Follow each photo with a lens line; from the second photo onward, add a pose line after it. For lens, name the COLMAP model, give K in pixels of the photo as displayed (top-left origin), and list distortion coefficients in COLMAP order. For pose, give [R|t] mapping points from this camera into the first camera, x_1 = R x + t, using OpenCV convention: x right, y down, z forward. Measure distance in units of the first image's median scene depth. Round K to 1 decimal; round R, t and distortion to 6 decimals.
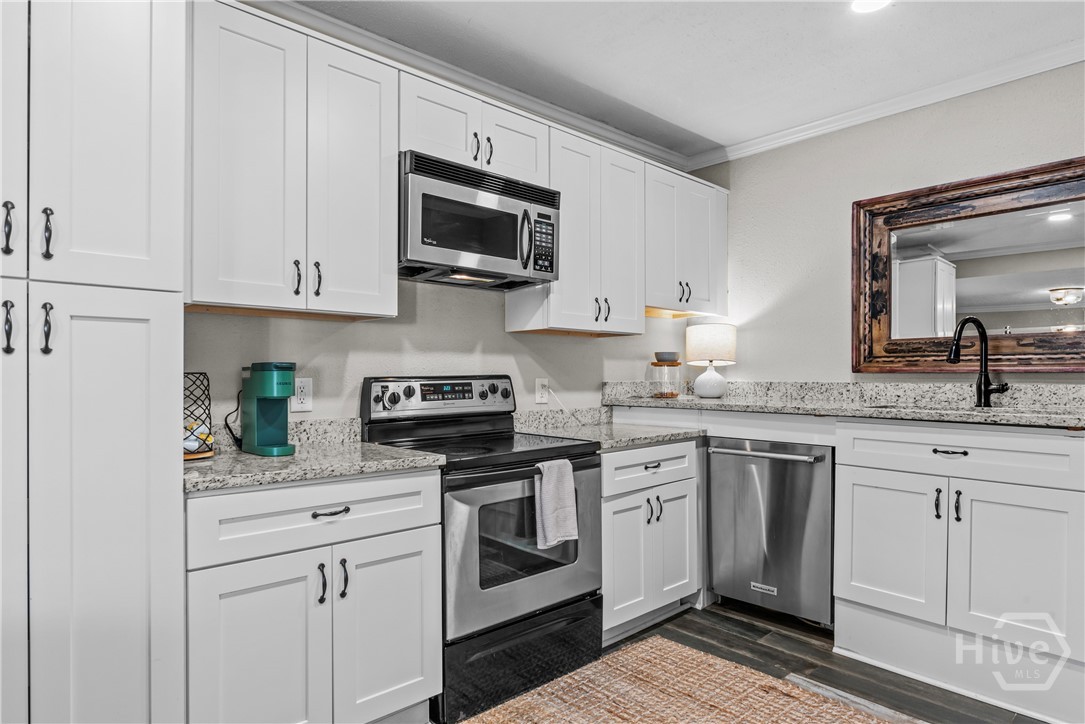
lens RADIAL K [[628.9, 0, 541.7], [0, 628.9, 376.9], [0, 0, 1]] dist [-0.001677, -0.000431]
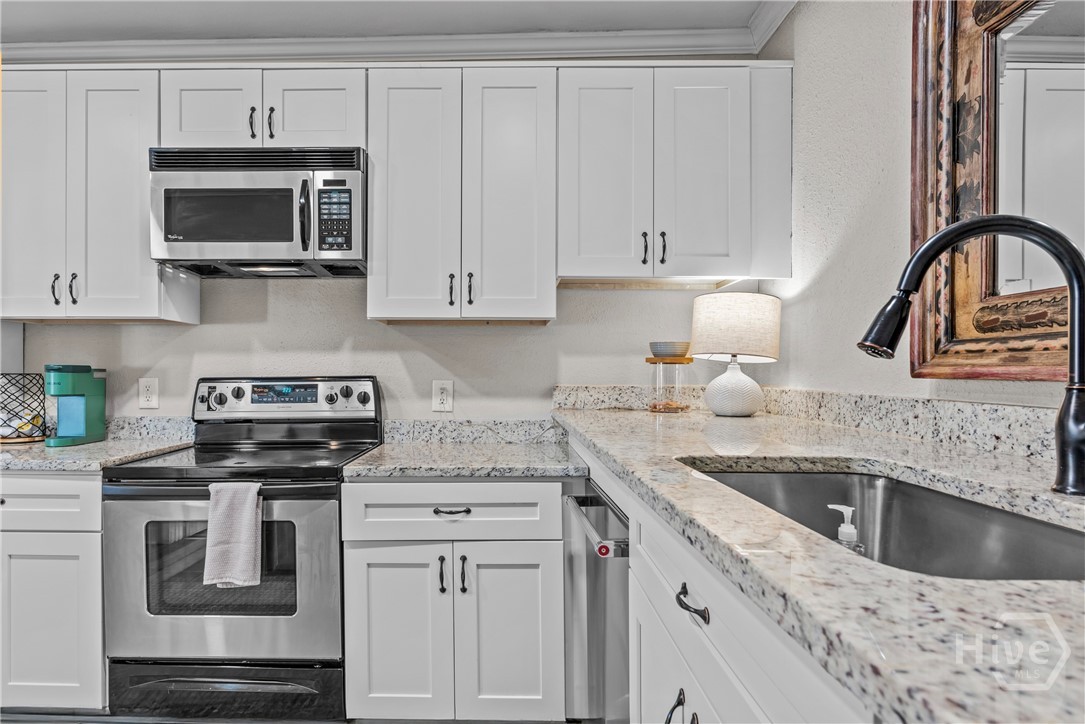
lens RADIAL K [[613.6, 0, 486.9], [0, 613.6, 370.7], [0, 0, 1]] dist [-0.002874, 0.000380]
pose [[0.716666, 0.003568, -0.697407, 0.661017], [-0.004888, 0.999988, 0.000092, -0.011612], [0.697399, 0.003343, 0.716675, 0.535120]]
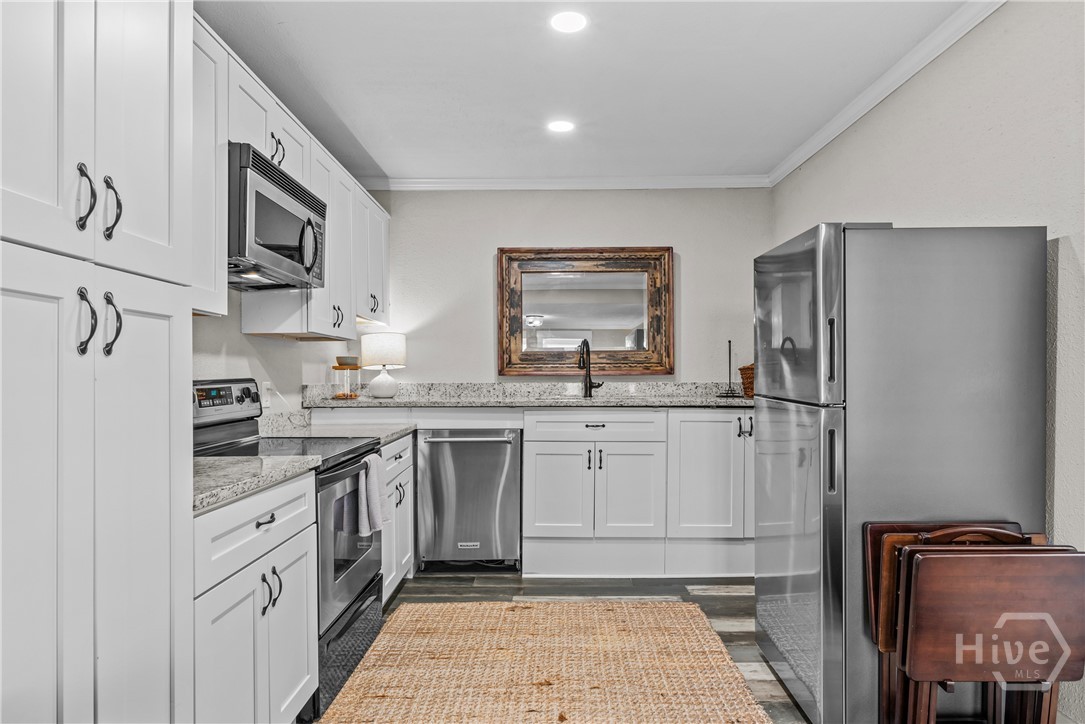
lens RADIAL K [[636.6, 0, 557.0], [0, 636.6, 374.3], [0, 0, 1]] dist [-0.000277, -0.000153]
pose [[0.669004, -0.000493, 0.743259, -0.485118], [0.006445, 0.999966, -0.005138, -0.001410], [-0.743231, 0.008227, 0.668984, 0.003999]]
